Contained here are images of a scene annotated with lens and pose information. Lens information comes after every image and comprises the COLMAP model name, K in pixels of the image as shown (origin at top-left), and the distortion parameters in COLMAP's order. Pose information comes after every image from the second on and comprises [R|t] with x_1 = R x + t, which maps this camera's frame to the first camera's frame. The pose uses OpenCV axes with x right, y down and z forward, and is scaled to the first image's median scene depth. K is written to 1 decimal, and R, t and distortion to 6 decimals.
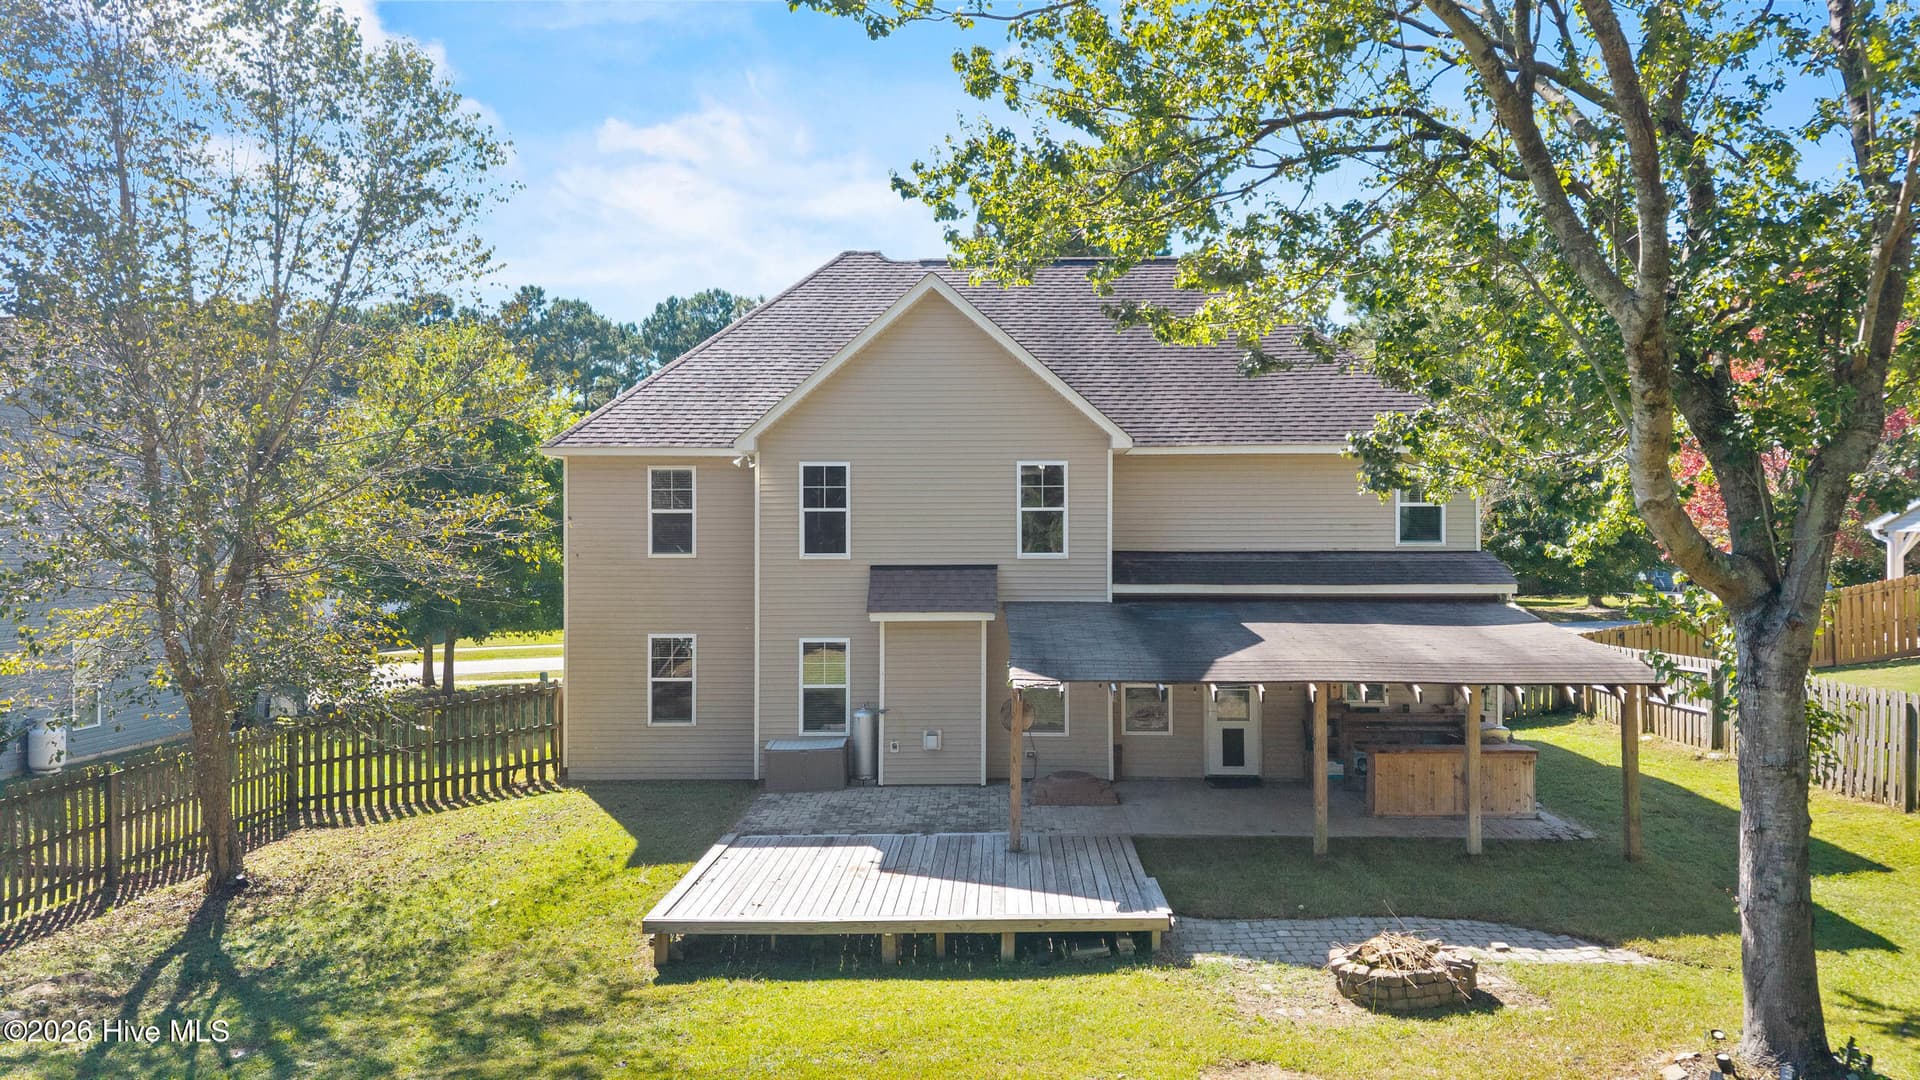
lens RADIAL K [[1287.4, 0, 951.5], [0, 1287.4, 551.0], [0, 0, 1]] dist [0.026365, -0.024110]
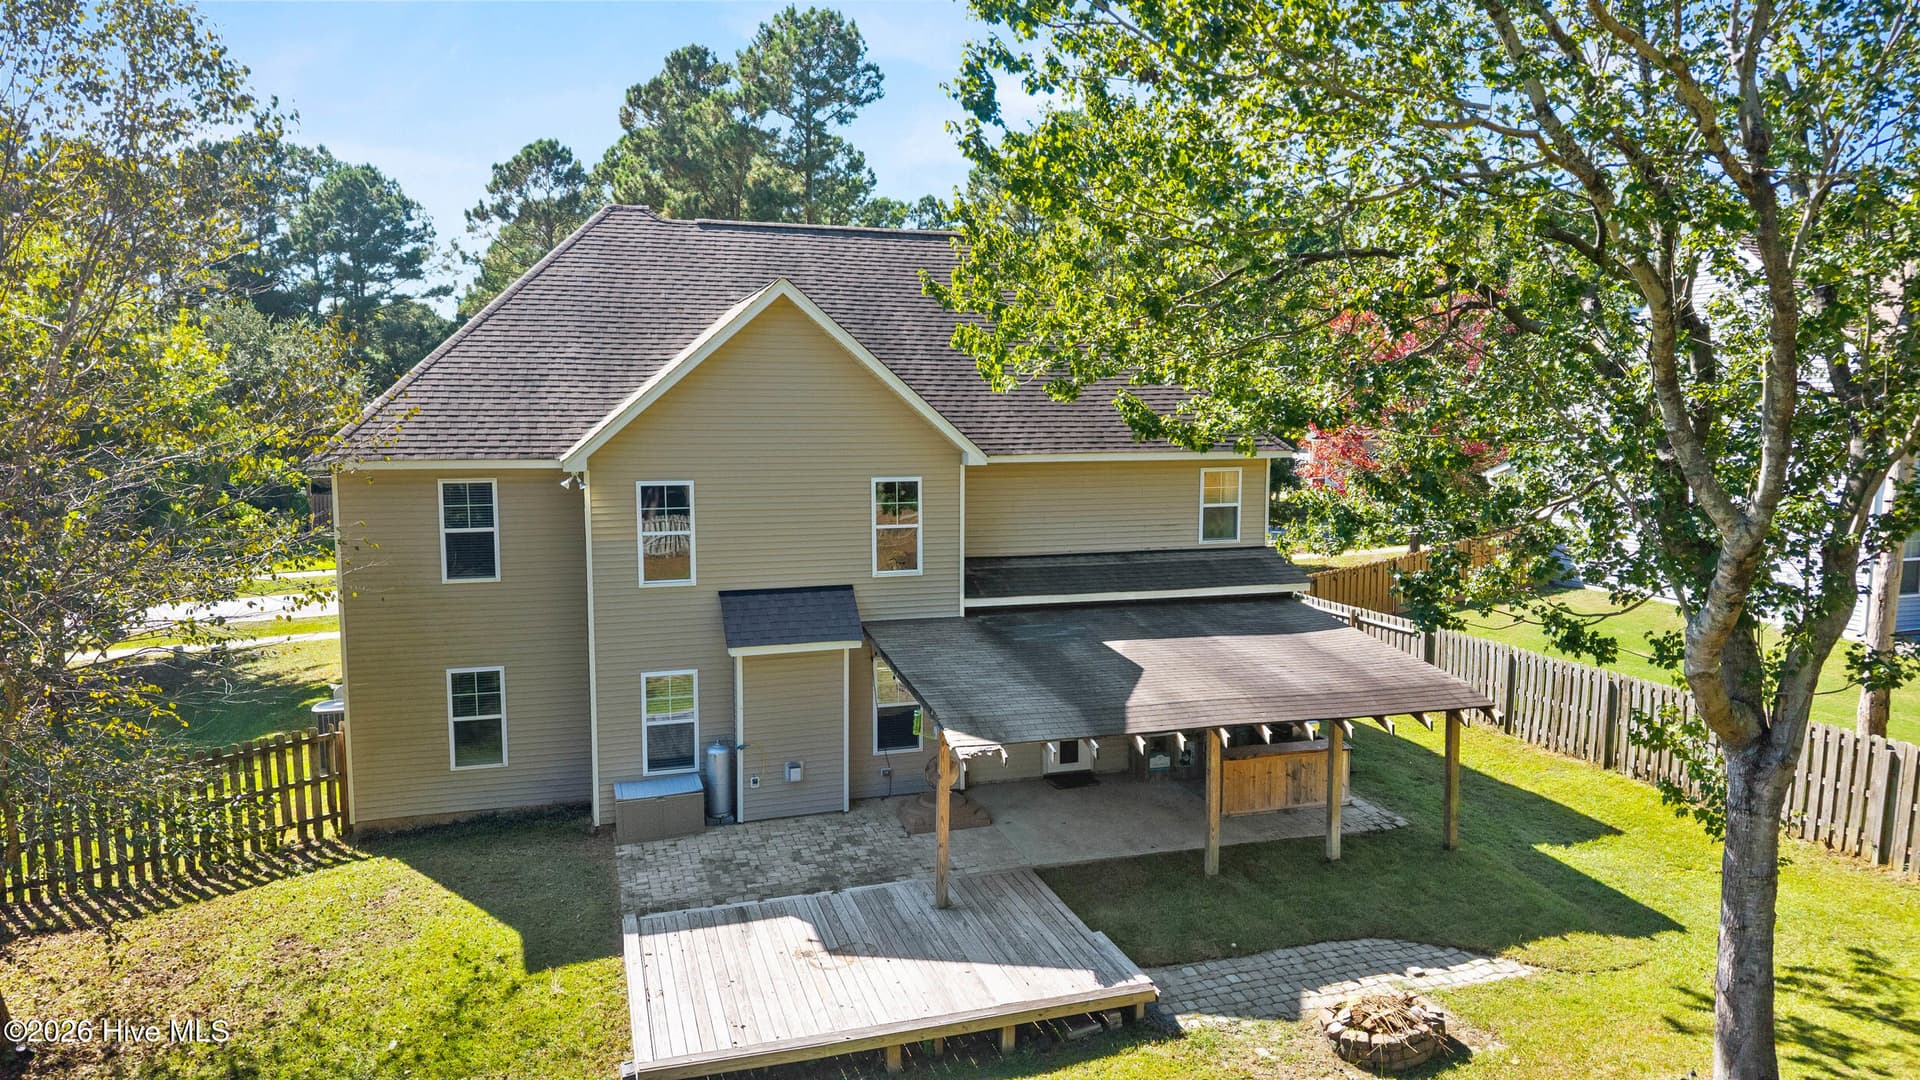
lens RADIAL K [[1287.4, 0, 960.7], [0, 1287.4, 563.6], [0, 0, 1]] dist [0.026365, -0.024110]
pose [[0.945208, -0.039352, 0.324088, -0.240821], [0.000960, 0.993040, 0.117778, -0.144036], [-0.326467, -0.111013, 0.938667, 0.077689]]
